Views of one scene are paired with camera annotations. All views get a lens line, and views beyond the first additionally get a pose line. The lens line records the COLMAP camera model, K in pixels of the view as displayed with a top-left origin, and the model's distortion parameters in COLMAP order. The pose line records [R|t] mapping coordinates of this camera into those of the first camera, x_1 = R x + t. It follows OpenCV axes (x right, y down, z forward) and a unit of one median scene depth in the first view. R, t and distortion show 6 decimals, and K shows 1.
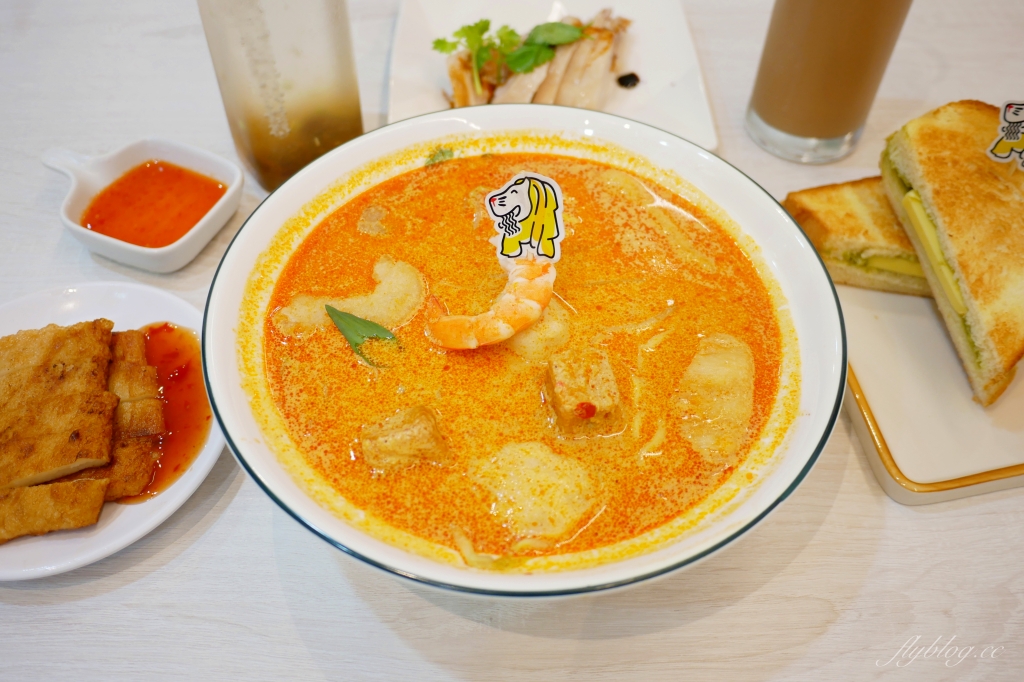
lens RADIAL K [[862.5, 0, 512.3], [0, 862.5, 337.6], [0, 0, 1]] dist [-0.029697, -0.005277]
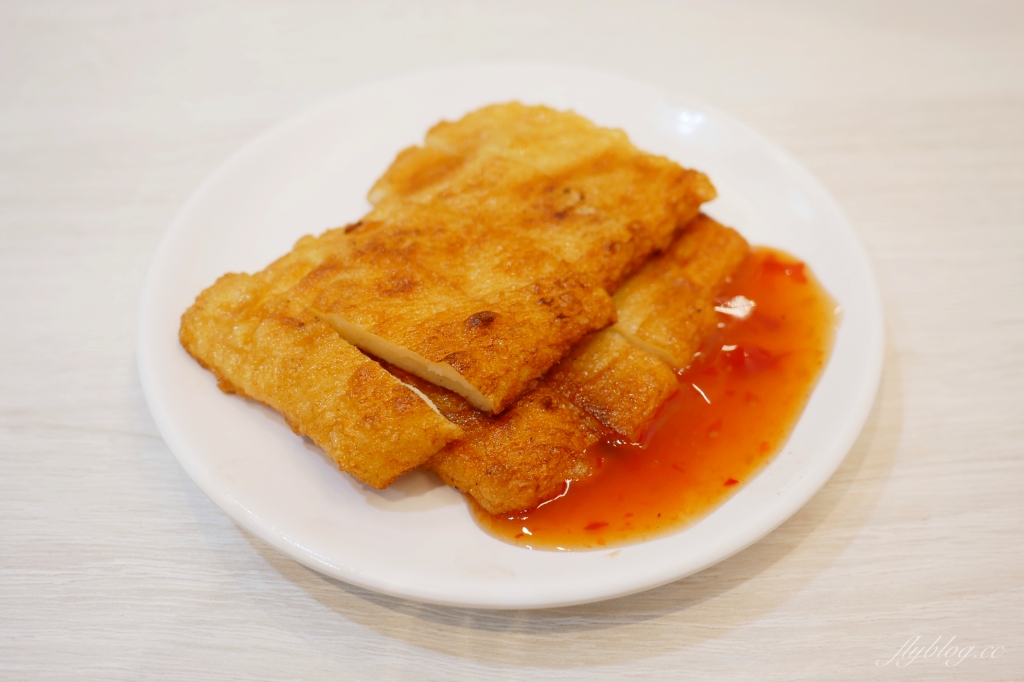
lens RADIAL K [[862.5, 0, 512.4], [0, 862.5, 341.7], [0, 0, 1]] dist [-0.029697, -0.005277]
pose [[0.578771, 0.569804, -0.583394, -0.224908], [-0.603394, 0.780466, 0.163672, 0.039287], [0.548580, 0.257288, 0.795527, 0.629822]]
